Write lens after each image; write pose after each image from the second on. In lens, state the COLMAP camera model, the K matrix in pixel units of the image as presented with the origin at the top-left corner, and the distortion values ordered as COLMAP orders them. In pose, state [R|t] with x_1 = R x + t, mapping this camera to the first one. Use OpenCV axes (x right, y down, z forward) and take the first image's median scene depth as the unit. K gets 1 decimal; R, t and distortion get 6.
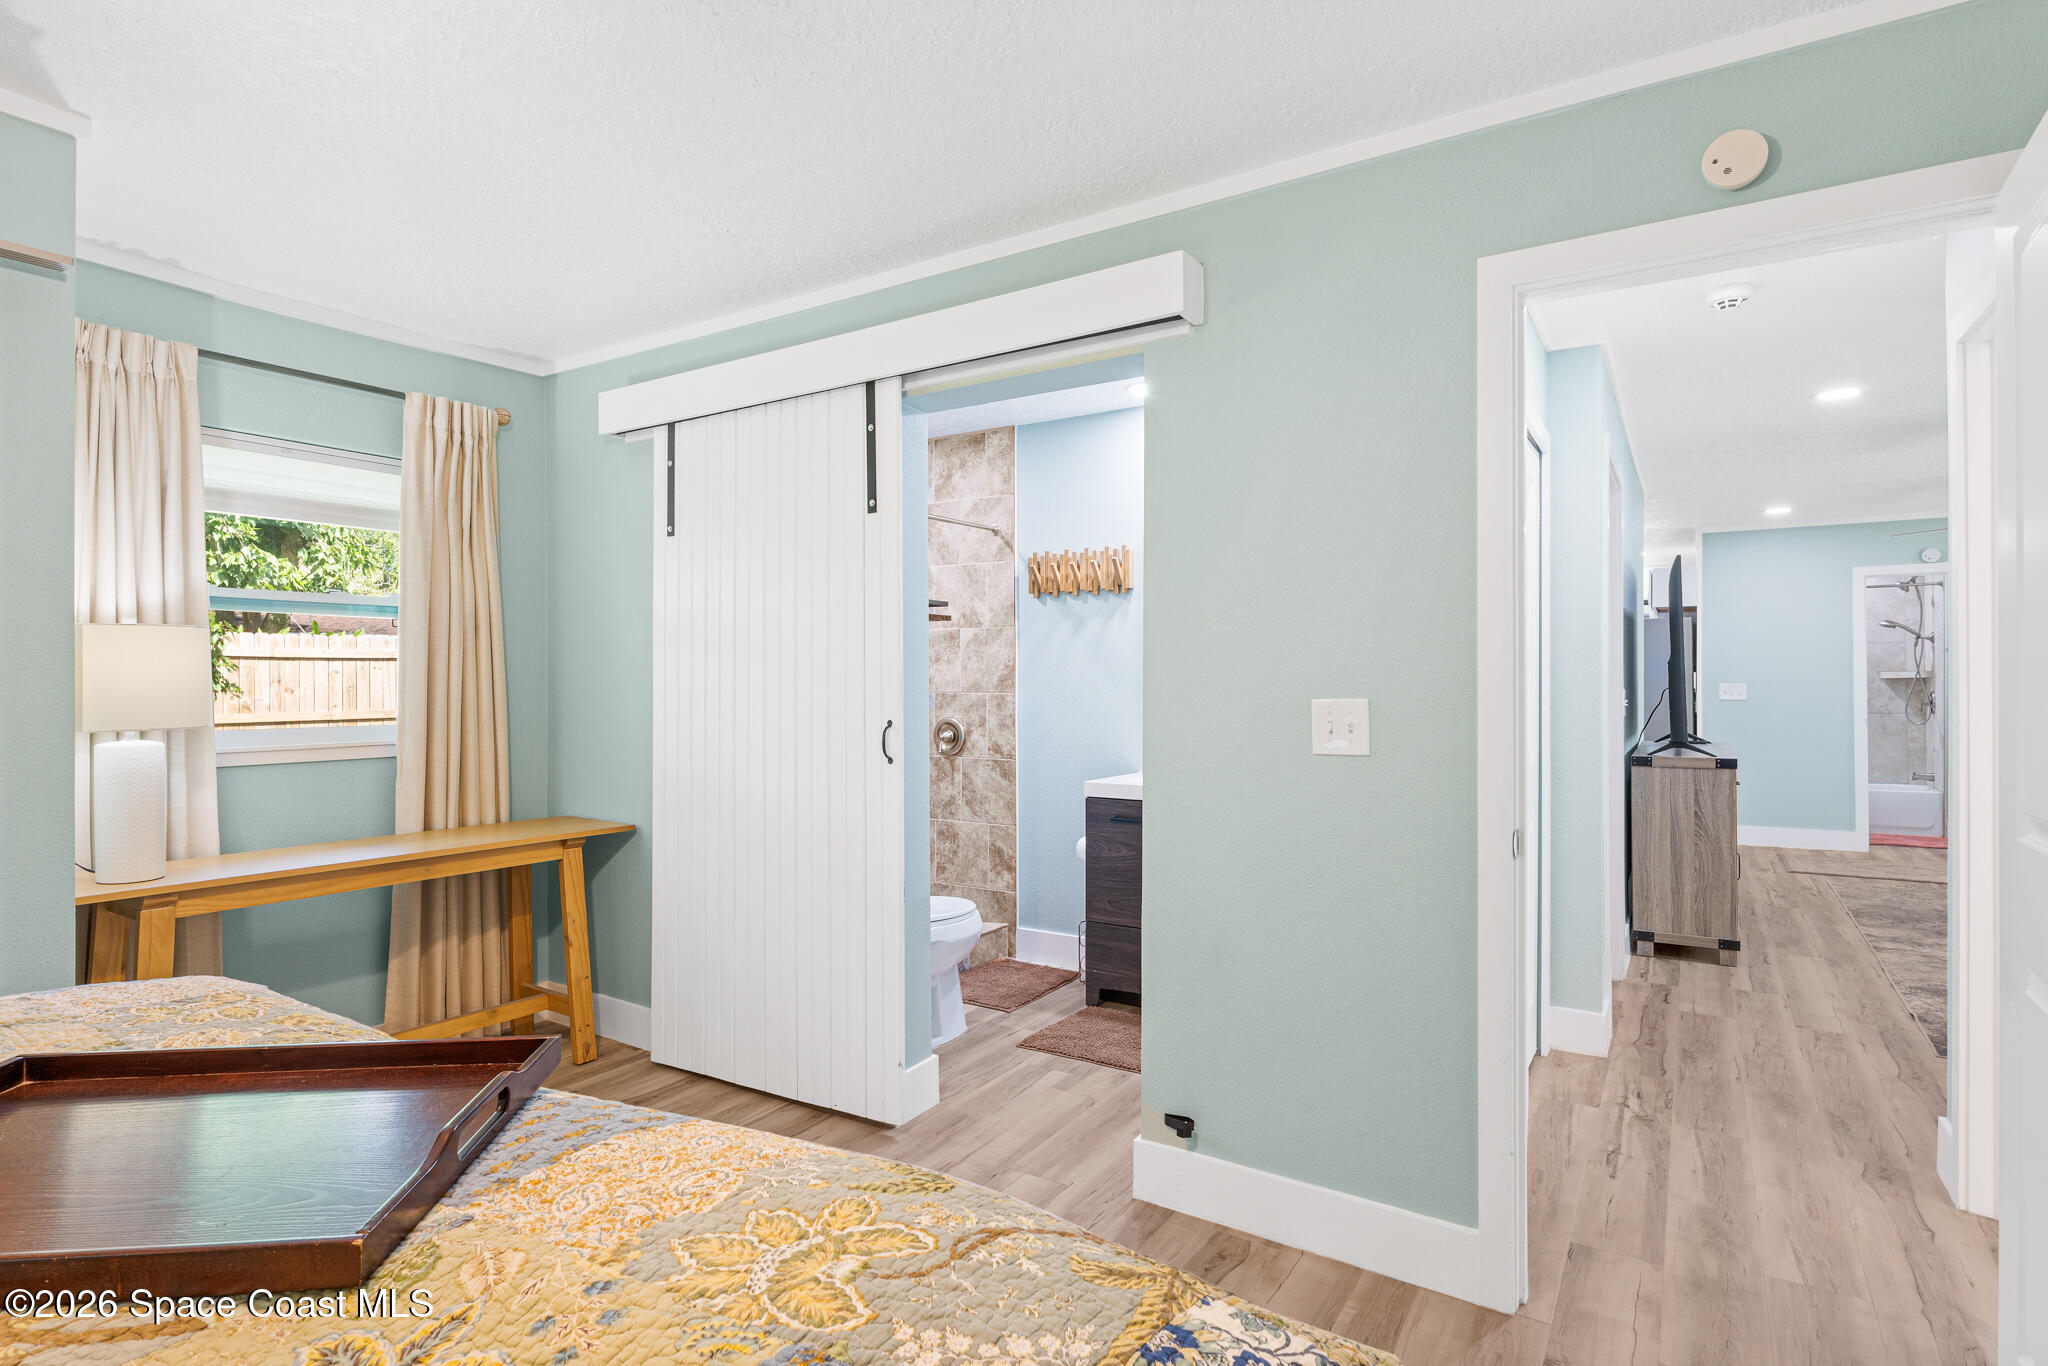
lens RADIAL K [[1056.2, 0, 1026.4], [0, 1056.2, 682.2], [0, 0, 1]] dist [0.001432, -0.000027]
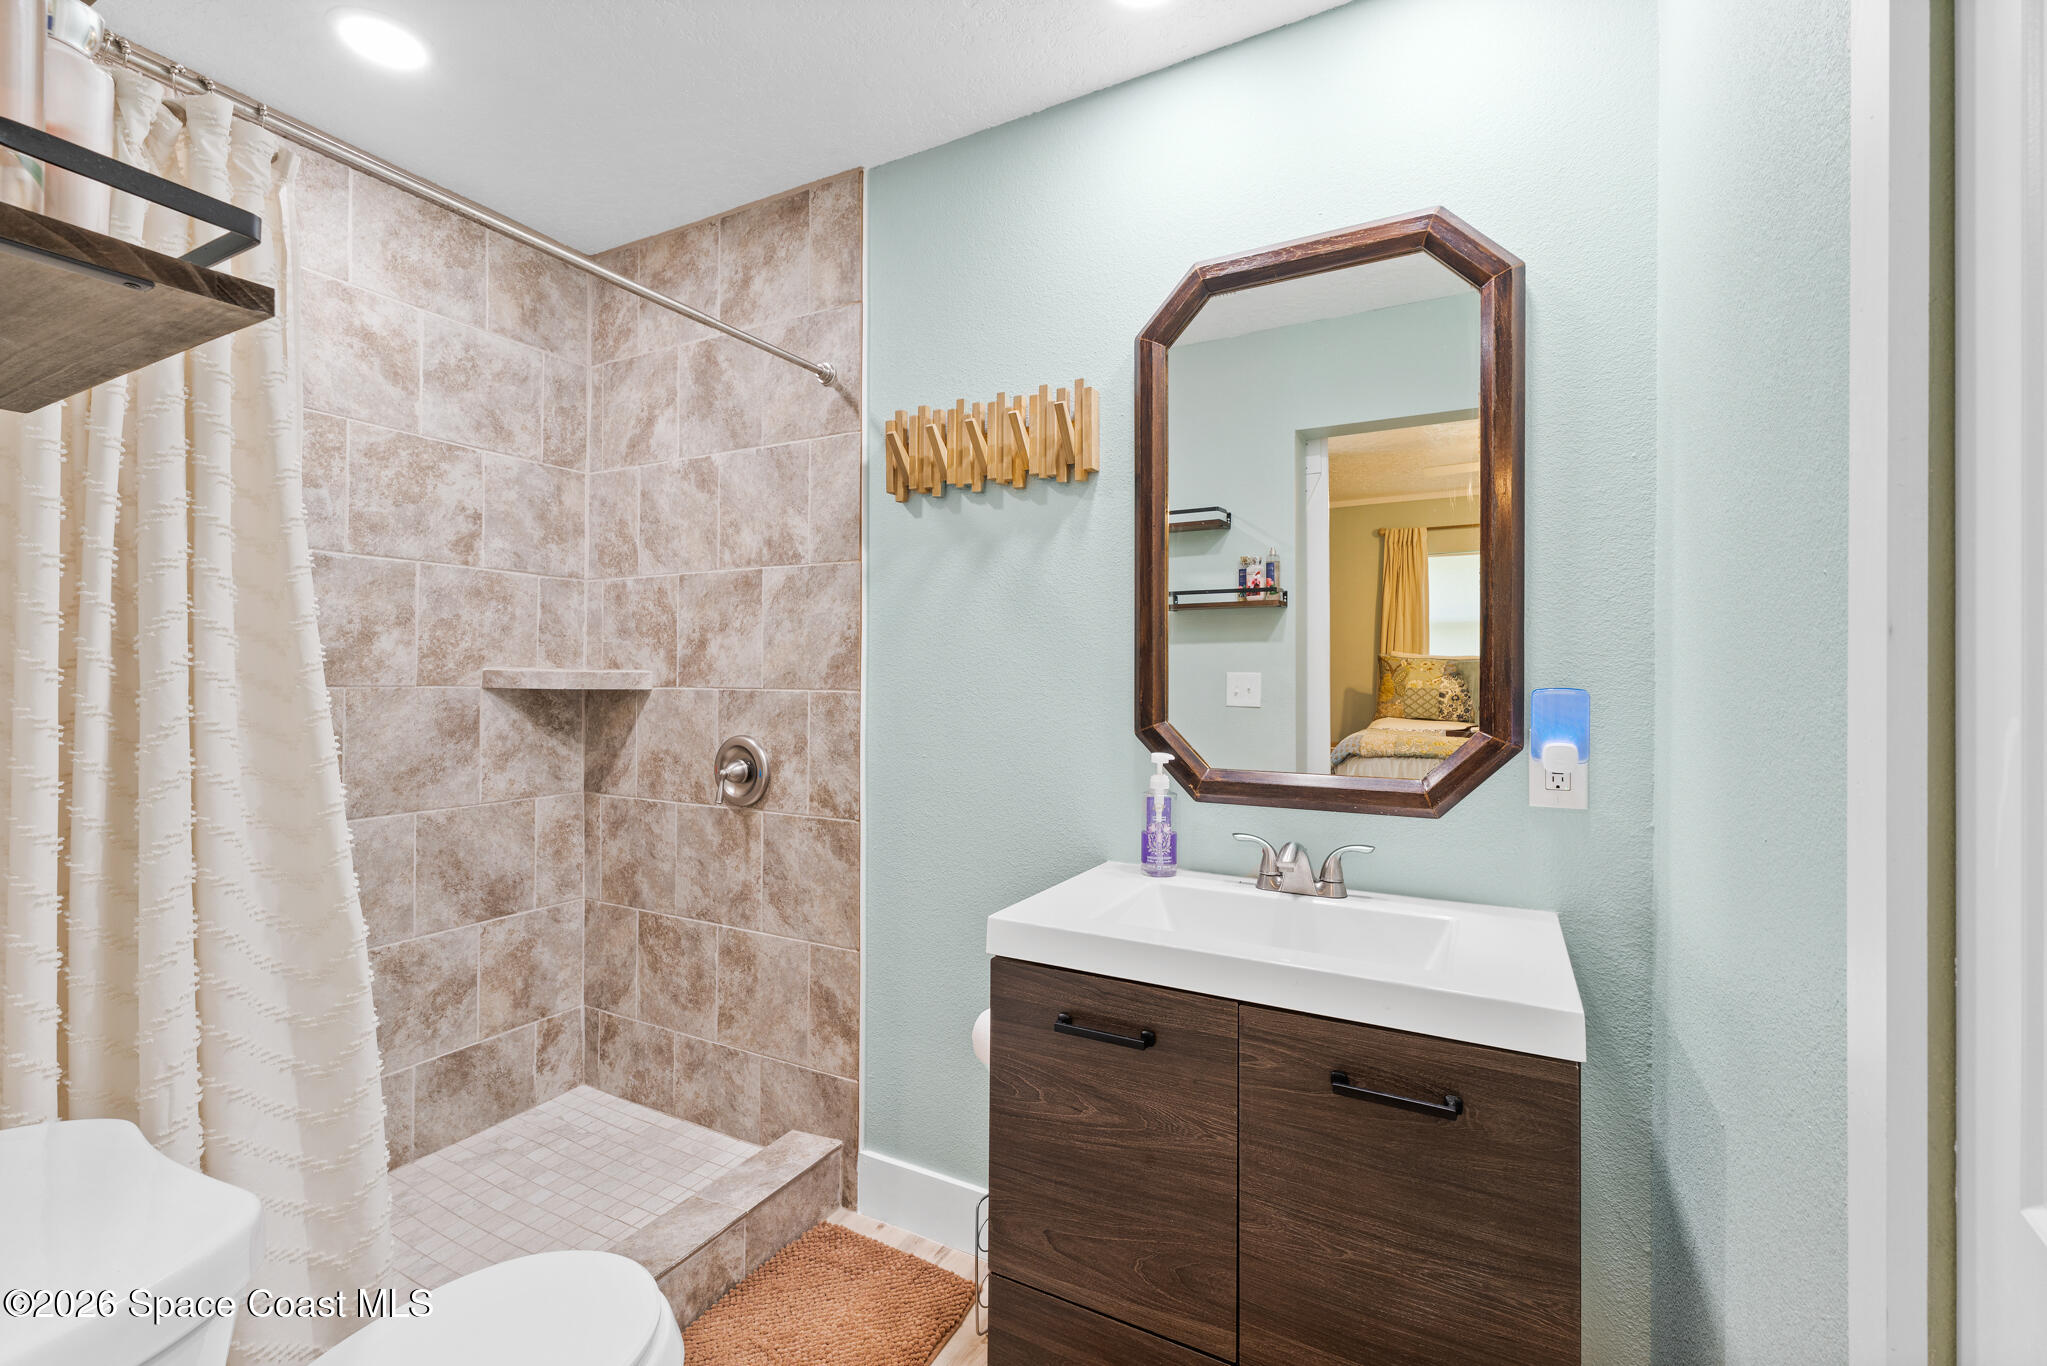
lens RADIAL K [[872.2, 0, 1023.3], [0, 872.2, 682.1], [0, 0, 1]] dist [0.006191, -0.002281]
pose [[0.997268, 0.007889, 0.073440, 0.036903], [-0.008031, 0.999966, 0.001633, 0.004760], [-0.073425, -0.002218, 0.997298, 0.571400]]
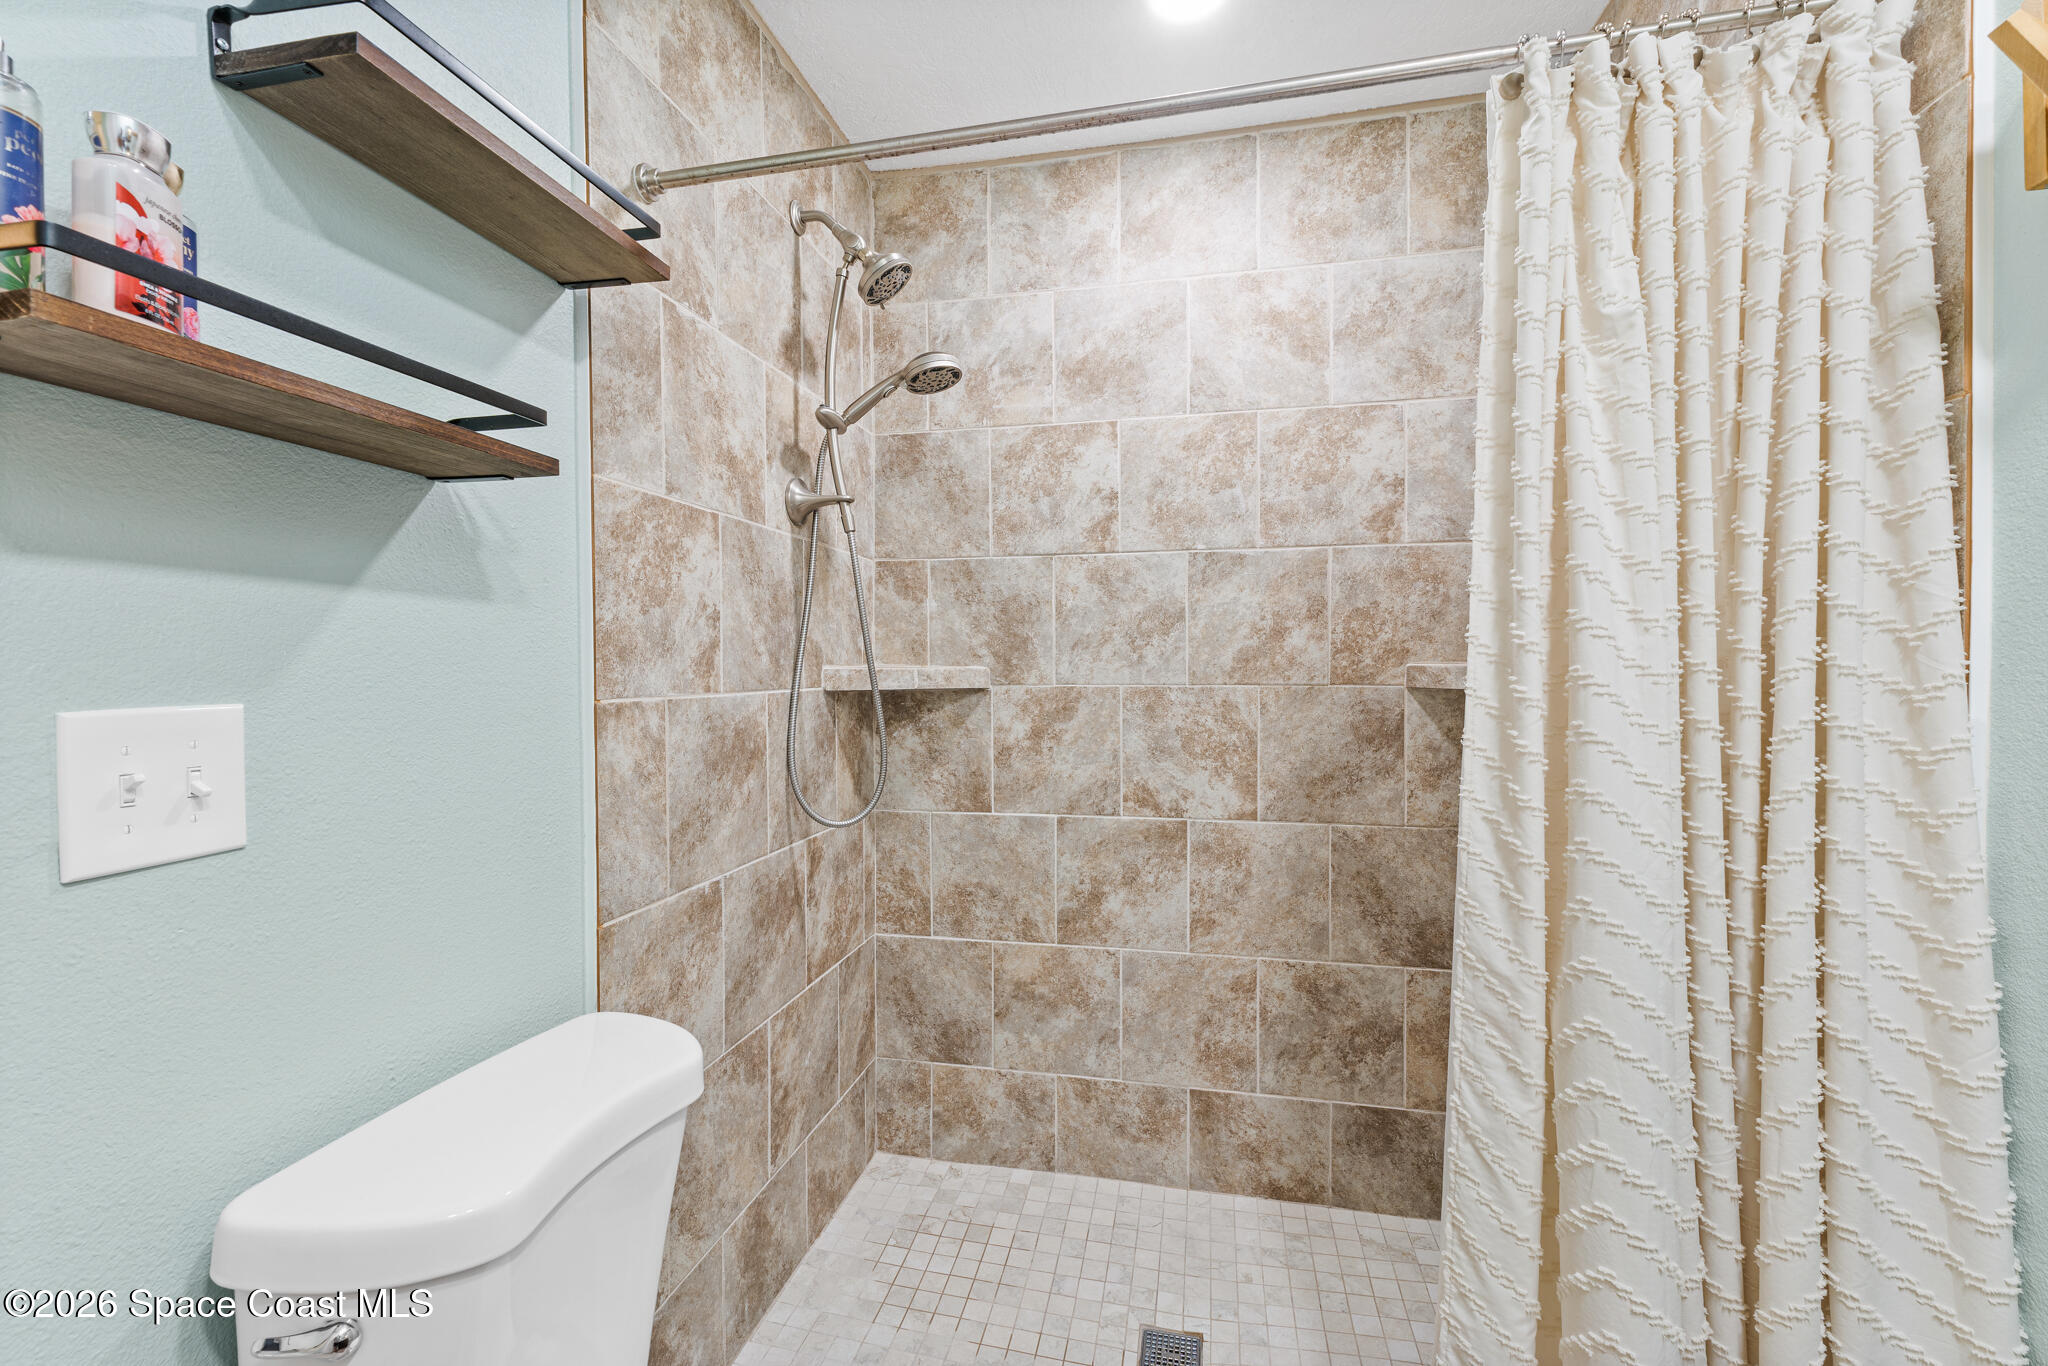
lens RADIAL K [[872.7, 0, 1022.9], [0, 872.7, 674.9], [0, 0, 1]] dist [0.006191, -0.002281]
pose [[0.339162, 0.013792, -0.940627, 0.094575], [0.001659, 0.999882, 0.015259, -0.001142], [0.940727, -0.006736, 0.339099, 0.778671]]
